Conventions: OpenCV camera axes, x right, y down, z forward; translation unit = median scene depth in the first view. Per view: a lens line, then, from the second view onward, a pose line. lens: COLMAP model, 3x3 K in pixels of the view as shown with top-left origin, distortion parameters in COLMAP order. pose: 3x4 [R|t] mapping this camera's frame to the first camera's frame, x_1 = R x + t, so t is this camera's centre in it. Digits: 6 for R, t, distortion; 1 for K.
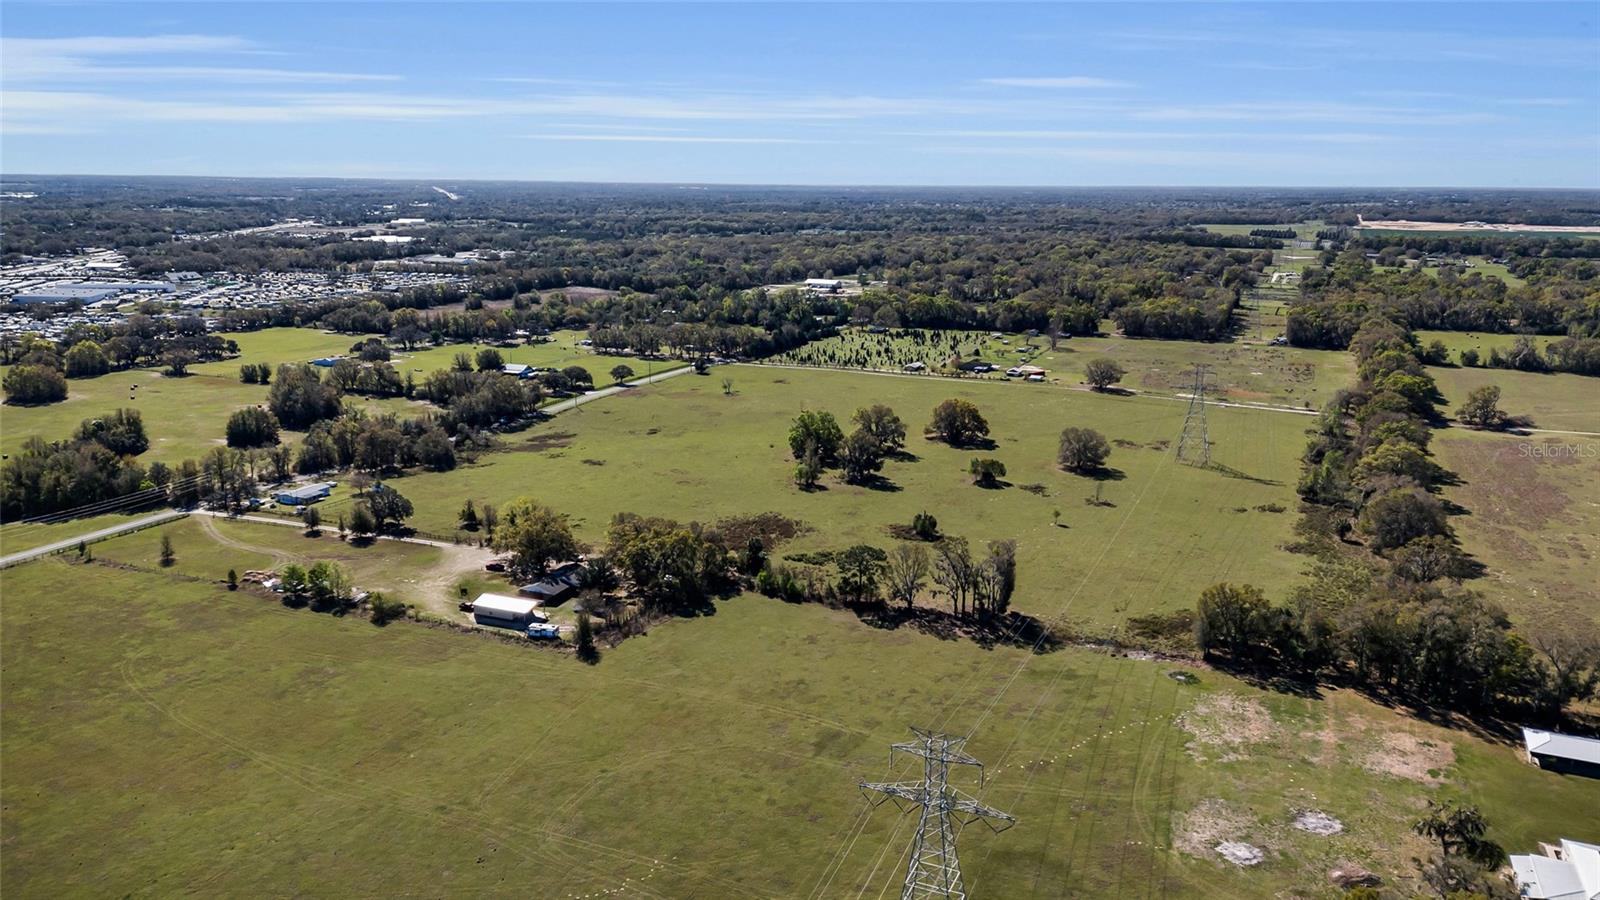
lens RADIAL K [[1214.1, 0, 800.0], [0, 1214.1, 450.0], [0, 0, 1]] dist [0.121674, -0.190454]
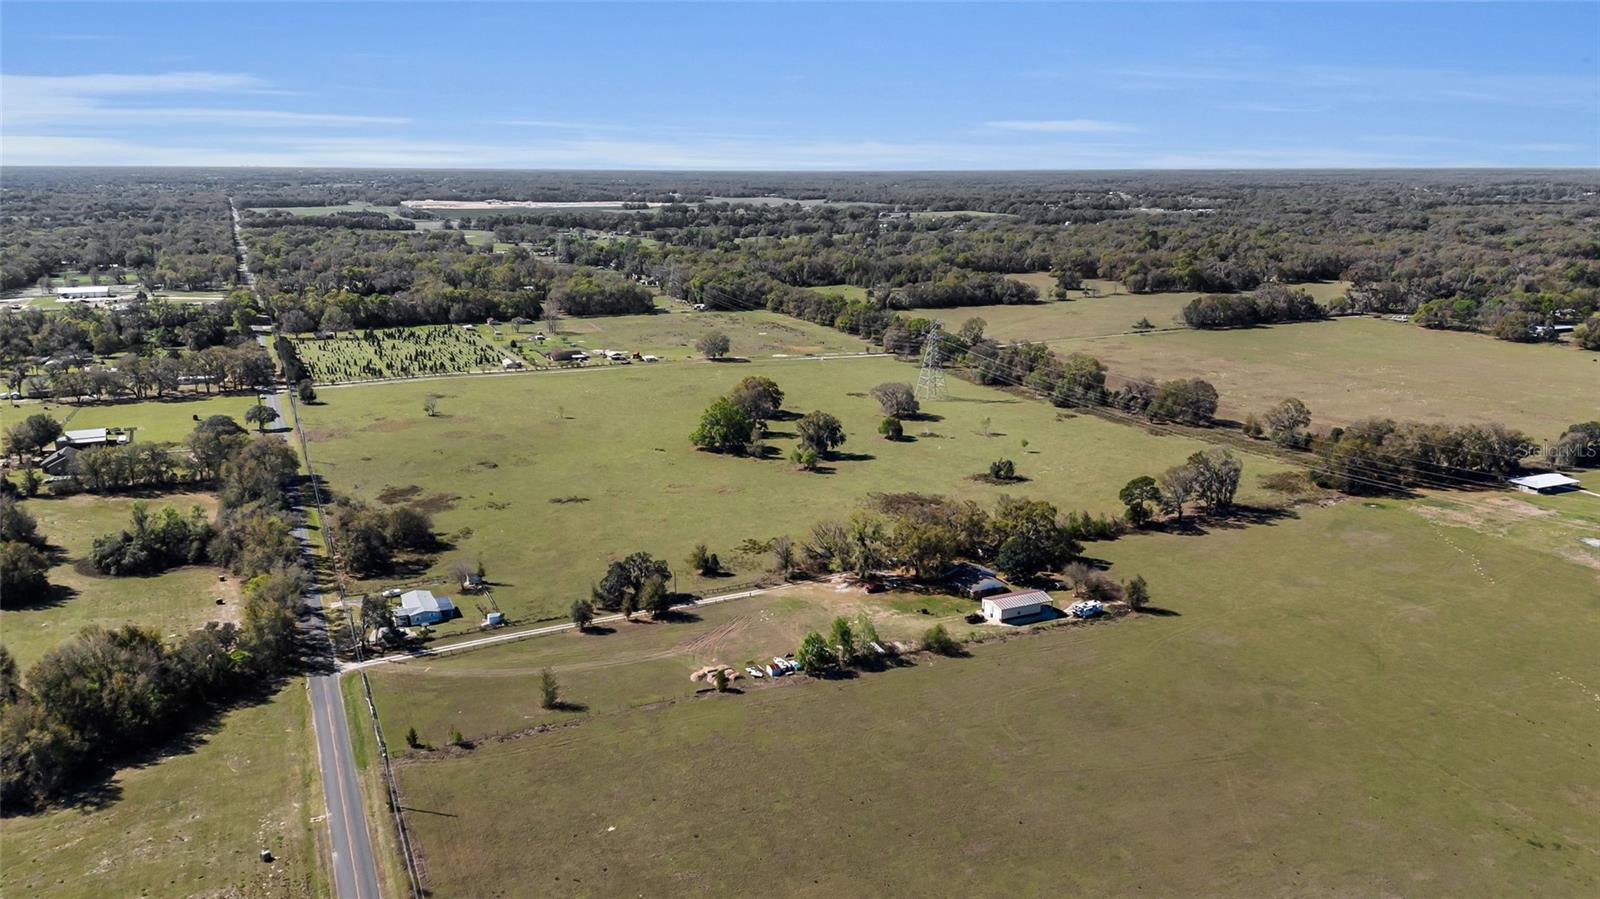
lens RADIAL K [[1214.1, 0, 800.0], [0, 1214.1, 449.5], [0, 0, 1]] dist [0.121674, -0.190454]
pose [[0.641628, -0.180866, 0.745386, -1.040365], [0.168935, 0.981260, 0.092681, -0.115411], [-0.748181, 0.066455, 0.660159, 0.446741]]
